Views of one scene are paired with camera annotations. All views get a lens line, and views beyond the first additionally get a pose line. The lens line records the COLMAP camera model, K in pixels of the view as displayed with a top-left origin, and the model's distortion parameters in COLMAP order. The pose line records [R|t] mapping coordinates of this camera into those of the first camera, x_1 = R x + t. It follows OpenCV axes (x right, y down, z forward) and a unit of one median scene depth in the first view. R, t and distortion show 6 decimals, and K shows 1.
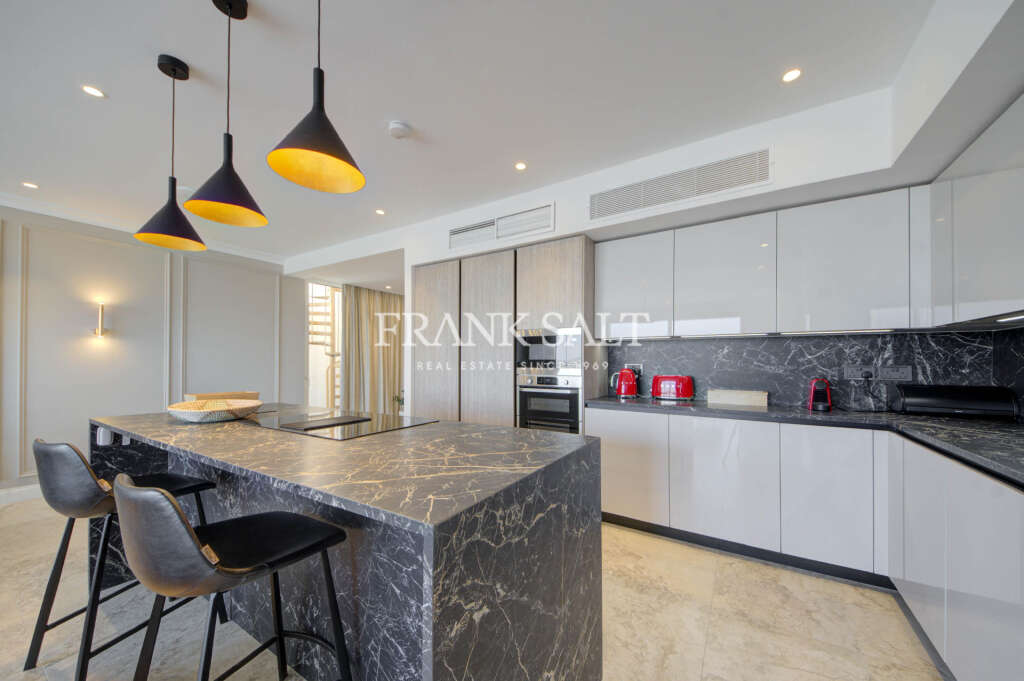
lens RADIAL K [[356.9, 0, 527.5], [0, 356.9, 357.2], [0, 0, 1]] dist [0.012894, -0.005596]
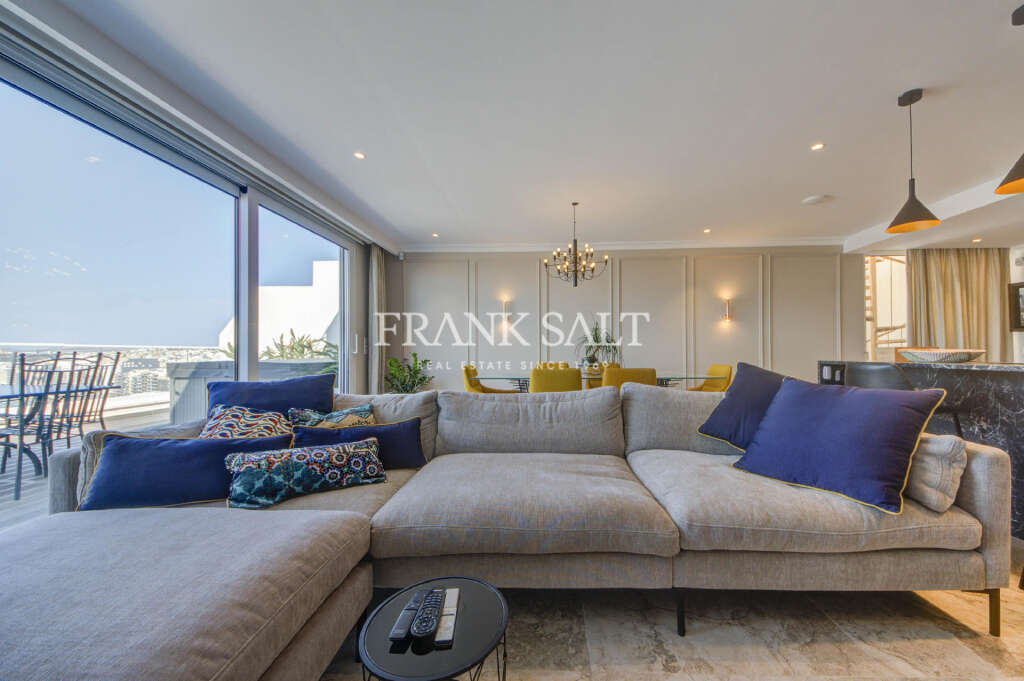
lens RADIAL K [[356.9, 0, 516.8], [0, 356.9, 342.8], [0, 0, 1]] dist [0.012894, -0.005596]
pose [[0.448356, -0.029655, -0.893363, -0.464845], [0.013706, 0.999560, -0.026301, 0.127069], [0.893750, -0.000452, 0.448565, -0.906418]]
